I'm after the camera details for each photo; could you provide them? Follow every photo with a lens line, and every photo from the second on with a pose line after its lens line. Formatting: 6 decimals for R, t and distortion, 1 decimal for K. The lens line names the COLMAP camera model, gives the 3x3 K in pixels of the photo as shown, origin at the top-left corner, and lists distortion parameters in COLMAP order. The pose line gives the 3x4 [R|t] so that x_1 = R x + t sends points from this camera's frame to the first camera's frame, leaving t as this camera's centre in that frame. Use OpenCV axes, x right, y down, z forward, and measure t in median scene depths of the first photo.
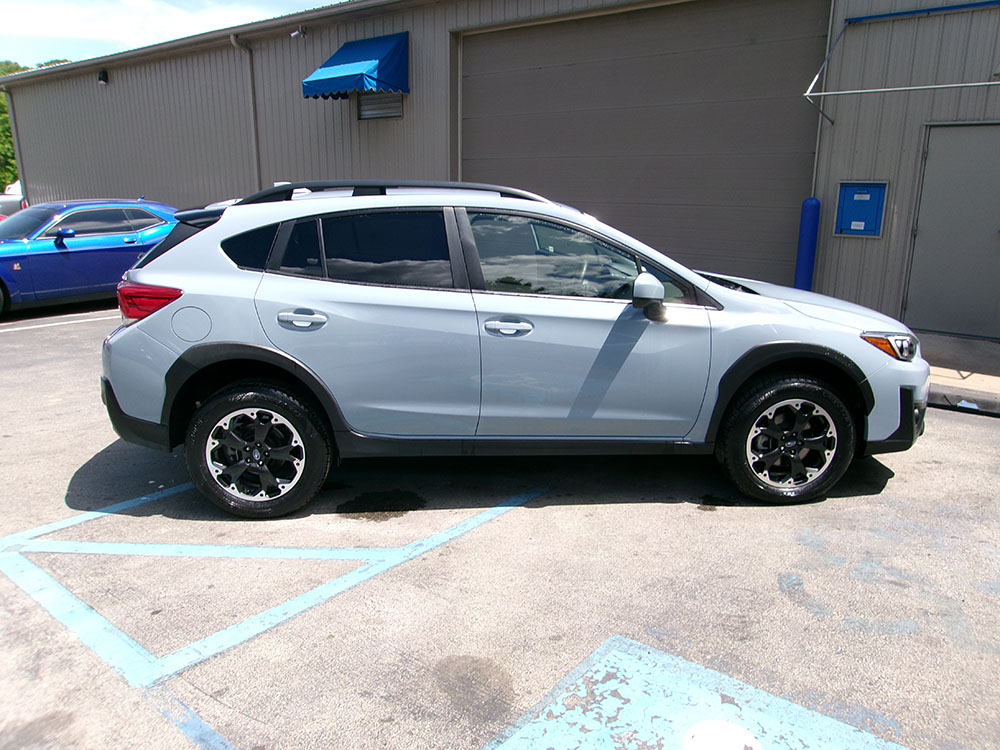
lens RADIAL K [[775.9, 0, 501.0], [0, 775.9, 378.6], [0, 0, 1]] dist [-0.028612, 0.004952]
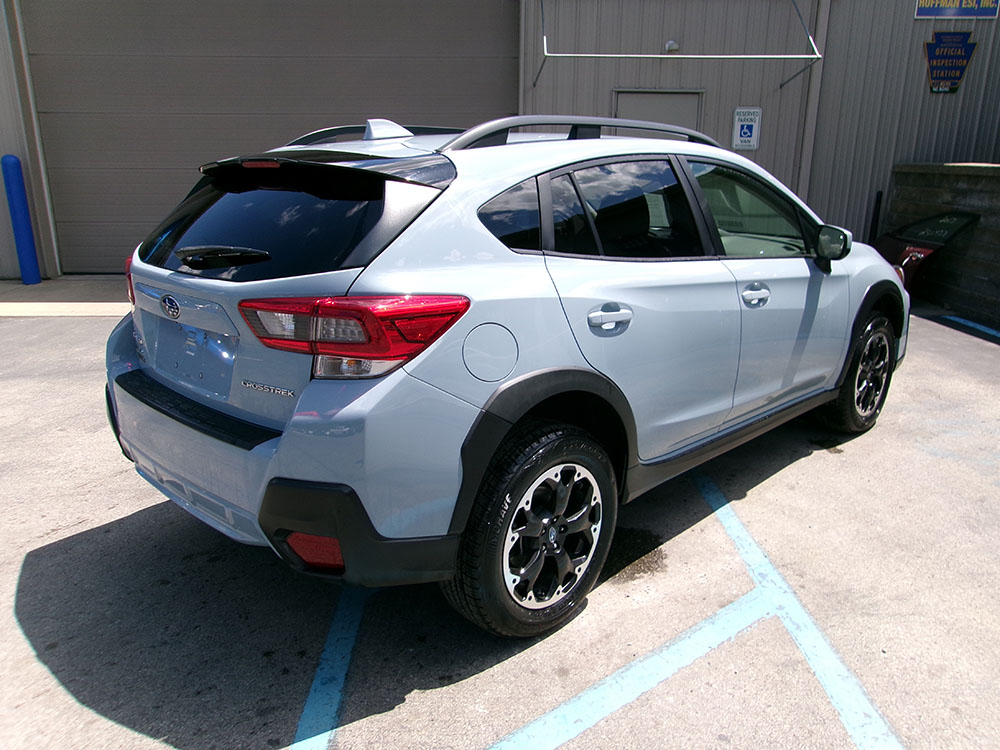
lens RADIAL K [[775.9, 0, 499.6], [0, 775.9, 374.3], [0, 0, 1]] dist [-0.028612, 0.004952]
pose [[0.750460, -0.180139, 0.635893, -0.751998], [0.162182, 0.982914, 0.087043, -0.101223], [-0.640708, 0.037808, 0.766853, 0.527762]]
